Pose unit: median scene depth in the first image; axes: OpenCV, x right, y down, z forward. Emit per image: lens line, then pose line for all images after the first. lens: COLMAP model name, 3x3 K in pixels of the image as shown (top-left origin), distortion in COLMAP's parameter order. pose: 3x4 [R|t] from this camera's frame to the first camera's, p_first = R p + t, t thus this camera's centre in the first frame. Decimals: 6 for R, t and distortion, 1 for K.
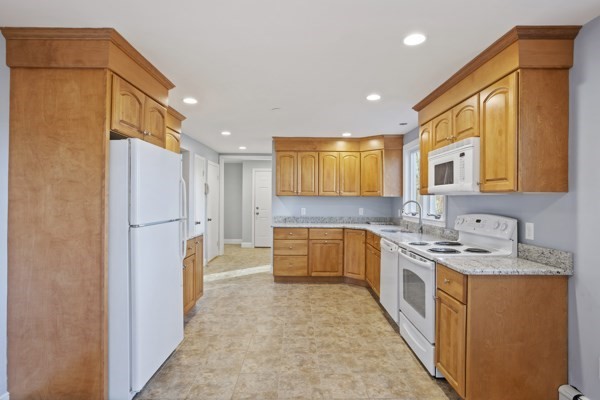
lens RADIAL K [[313.7, 0, 301.7], [0, 313.7, 198.2], [0, 0, 1]] dist [-0.018272, 0.010727]
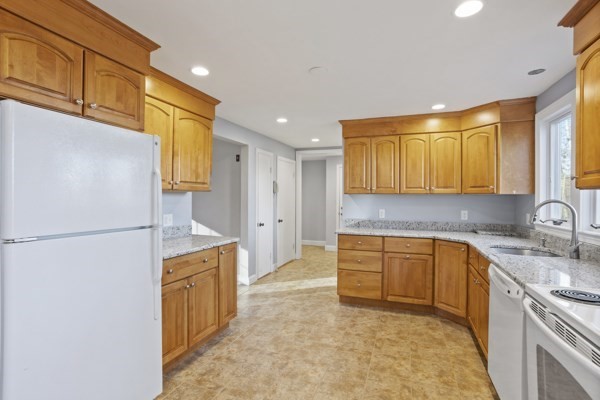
lens RADIAL K [[293.0, 0, 300.6], [0, 293.0, 198.4], [0, 0, 1]] dist [-0.023781, 0.010084]
pose [[0.933547, -0.001201, -0.358453, 0.129276], [0.002001, 0.999996, 0.001861, 0.003295], [0.358449, -0.002455, 0.933546, 0.403783]]
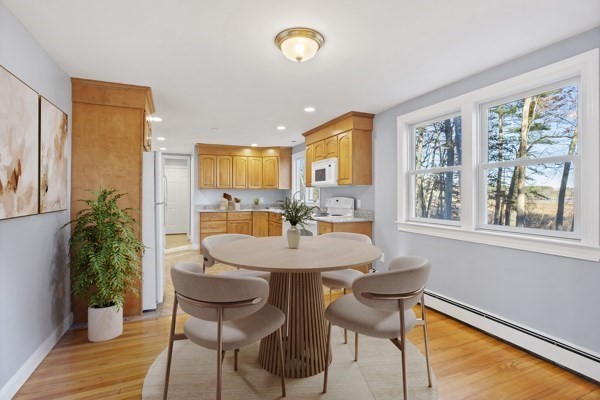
lens RADIAL K [[294.2, 0, 302.3], [0, 294.2, 191.7], [0, 0, 1]] dist [-0.019929, 0.007497]
pose [[0.919682, -0.002496, 0.392656, -0.261416], [0.005017, 0.999973, -0.005396, 0.022633], [-0.392632, 0.006933, 0.919669, -0.444029]]
